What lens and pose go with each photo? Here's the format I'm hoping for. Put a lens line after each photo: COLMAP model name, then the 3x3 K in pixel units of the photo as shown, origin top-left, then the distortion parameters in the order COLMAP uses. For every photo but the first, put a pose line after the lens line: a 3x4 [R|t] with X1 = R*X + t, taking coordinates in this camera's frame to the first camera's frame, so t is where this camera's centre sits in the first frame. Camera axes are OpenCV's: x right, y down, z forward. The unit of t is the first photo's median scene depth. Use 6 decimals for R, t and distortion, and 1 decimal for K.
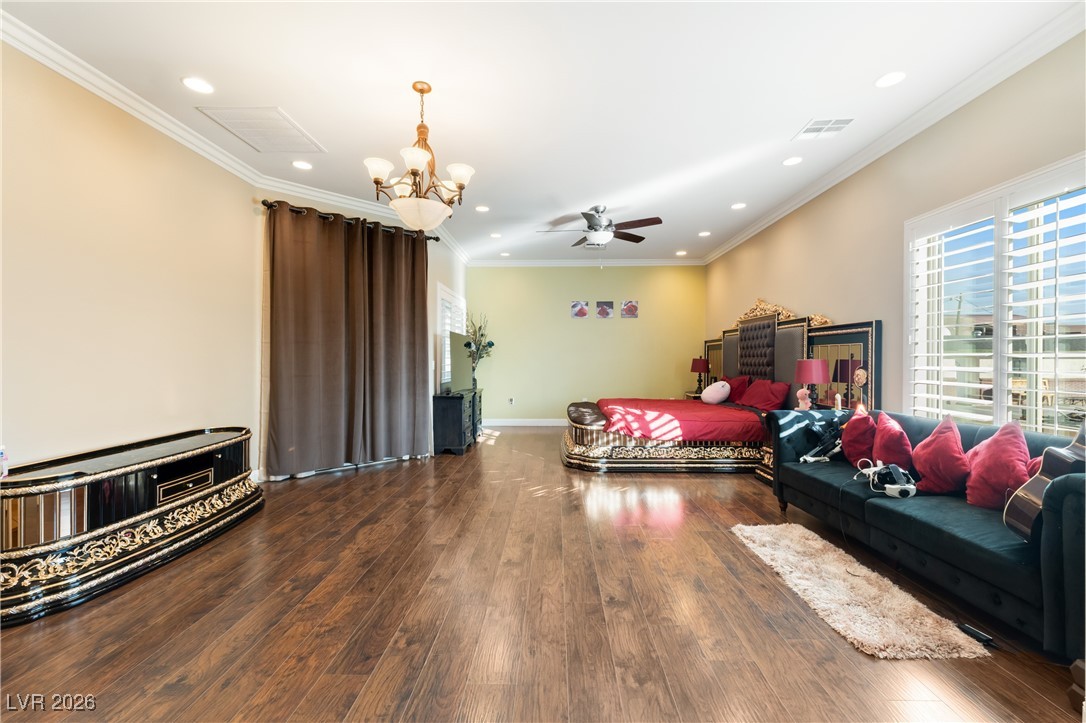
lens RADIAL K [[461.4, 0, 548.7], [0, 461.4, 360.6], [0, 0, 1]] dist [0.010218, -0.000705]
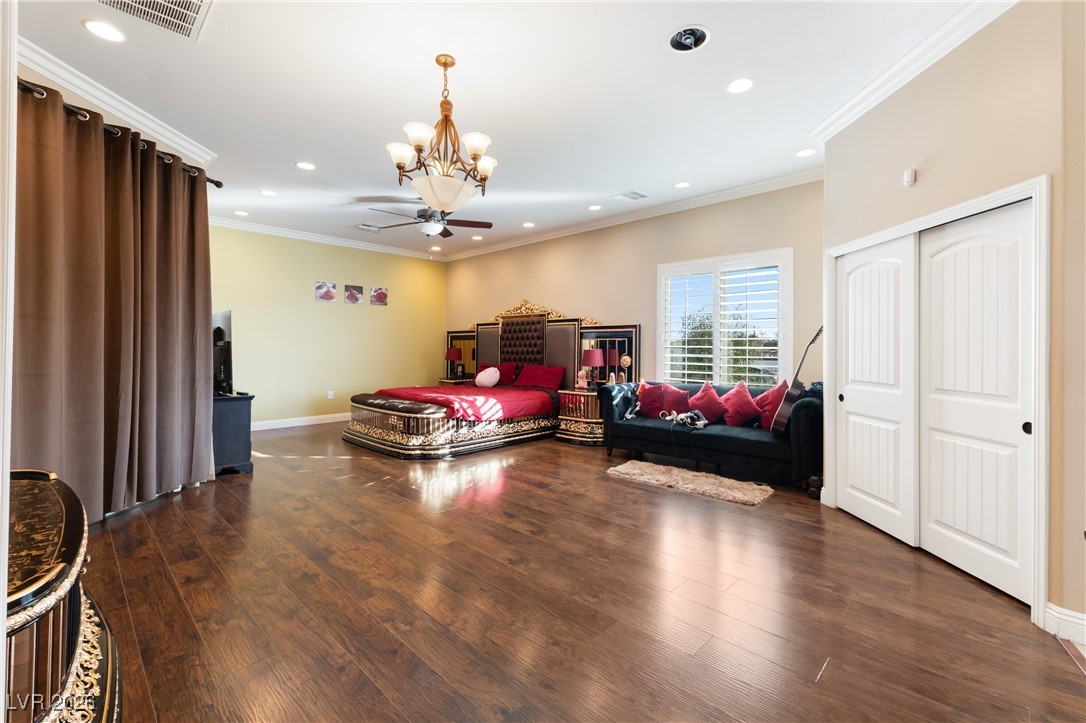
lens RADIAL K [[461.4, 0, 560.5], [0, 461.4, 347.6], [0, 0, 1]] dist [0.010218, -0.000705]
pose [[0.675196, 0.005074, 0.737621, -0.475660], [-0.002535, 0.999986, -0.004558, -0.001093], [-0.737634, 0.001208, 0.675199, 0.113009]]
